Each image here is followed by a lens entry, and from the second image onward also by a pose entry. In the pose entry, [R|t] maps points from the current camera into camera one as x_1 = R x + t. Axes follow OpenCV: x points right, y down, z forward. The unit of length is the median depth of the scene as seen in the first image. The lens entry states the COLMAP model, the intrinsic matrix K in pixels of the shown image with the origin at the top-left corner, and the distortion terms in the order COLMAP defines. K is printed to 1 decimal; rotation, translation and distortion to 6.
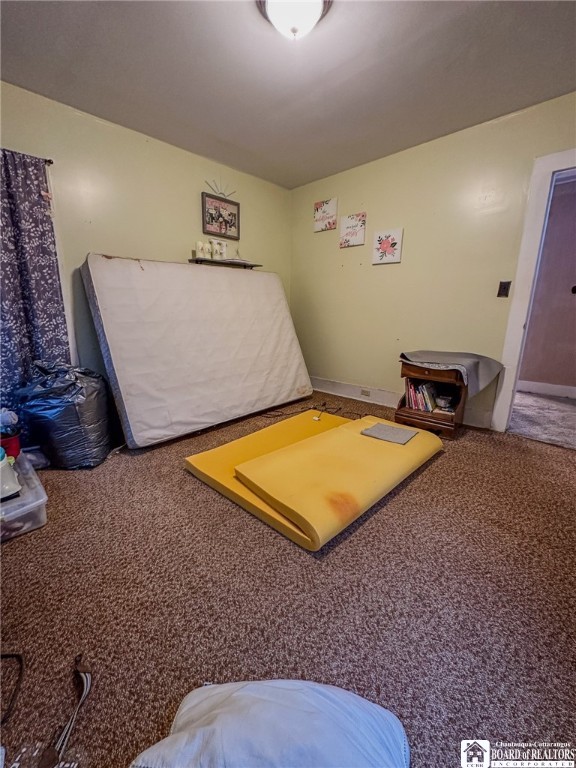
lens RADIAL K [[311.8, 0, 288.0], [0, 311.8, 384.0], [0, 0, 1]] dist [-0.000422, 0.000374]
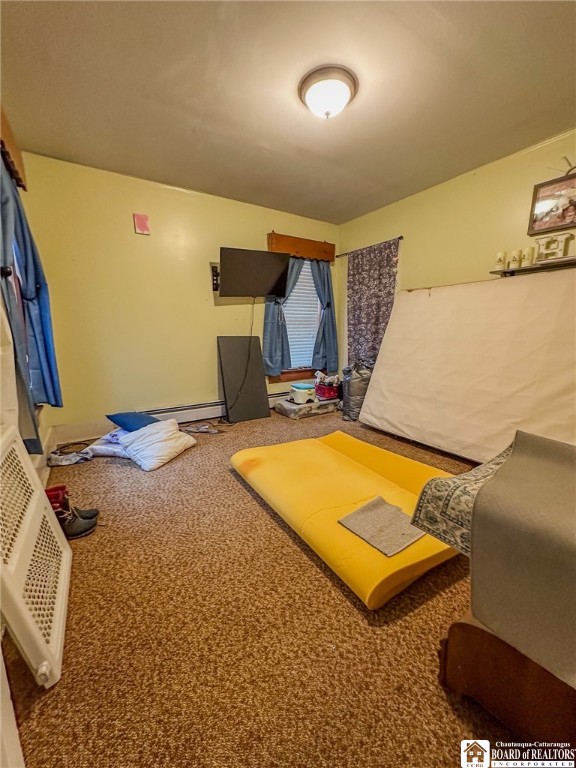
lens RADIAL K [[311.8, 0, 288.0], [0, 311.8, 384.0], [0, 0, 1]] dist [-0.000422, 0.000374]
pose [[-0.242488, 0.162169, -0.956505, 0.886812], [-0.237892, 0.945890, 0.220679, -0.187456], [0.940536, 0.281057, -0.190788, 0.839245]]
